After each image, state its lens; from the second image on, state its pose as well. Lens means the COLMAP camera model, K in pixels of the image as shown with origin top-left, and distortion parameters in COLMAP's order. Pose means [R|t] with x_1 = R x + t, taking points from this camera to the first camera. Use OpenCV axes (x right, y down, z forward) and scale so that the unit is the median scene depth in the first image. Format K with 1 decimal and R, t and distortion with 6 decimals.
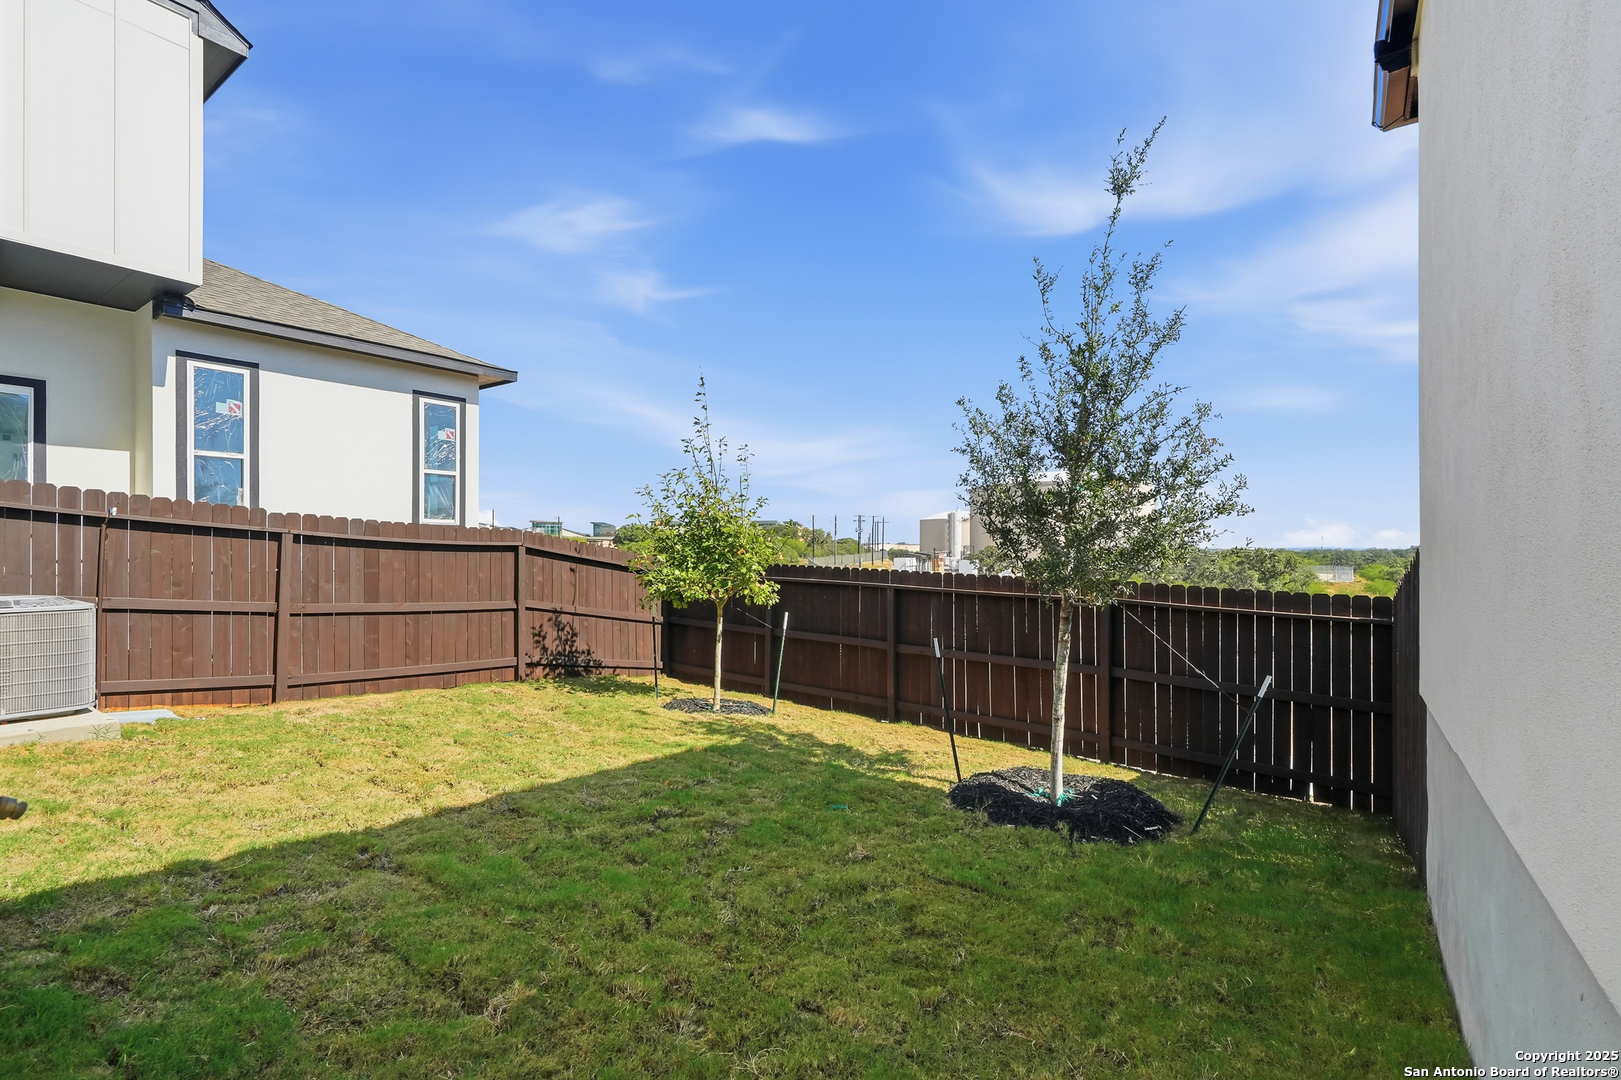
lens RADIAL K [[735.6, 0, 806.1], [0, 735.6, 538.1], [0, 0, 1]] dist [0.000948, 0.000491]
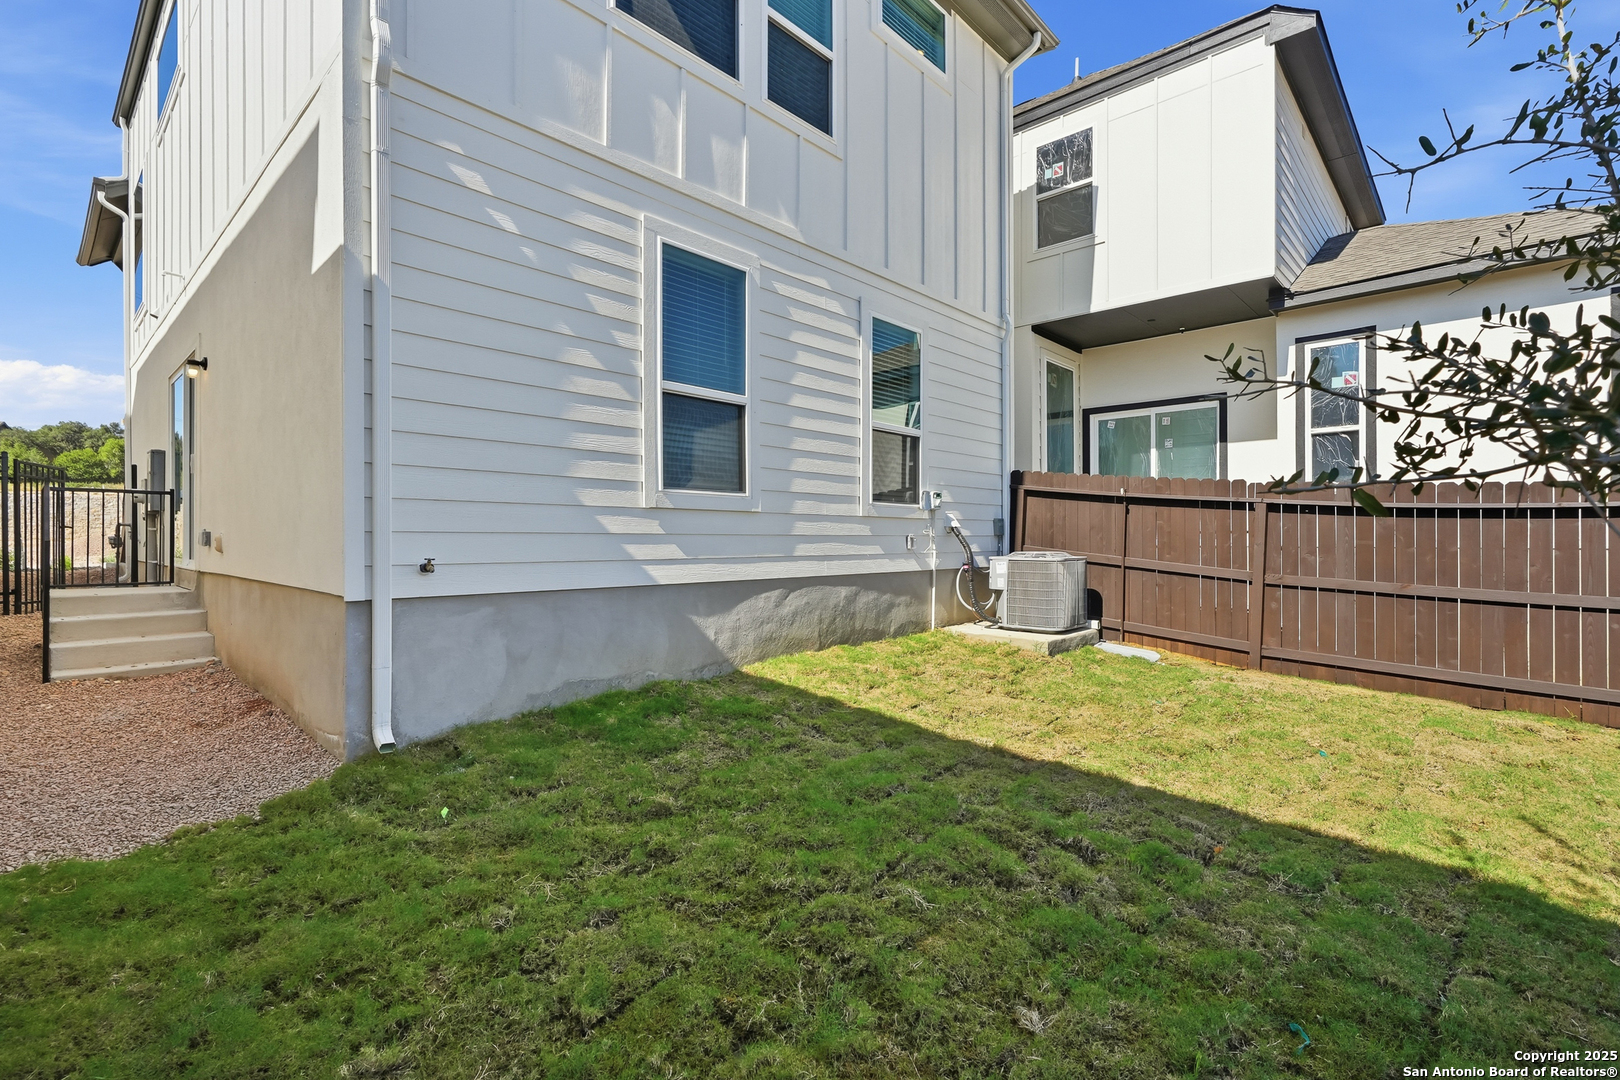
lens RADIAL K [[735.2, 0, 805.6], [0, 735.2, 538.1], [0, 0, 1]] dist [0.000948, 0.000491]
pose [[-0.118732, -0.006629, -0.992904, 0.308817], [0.011347, 0.999903, -0.008033, 0.037348], [0.992861, -0.012220, -0.118646, 0.444452]]
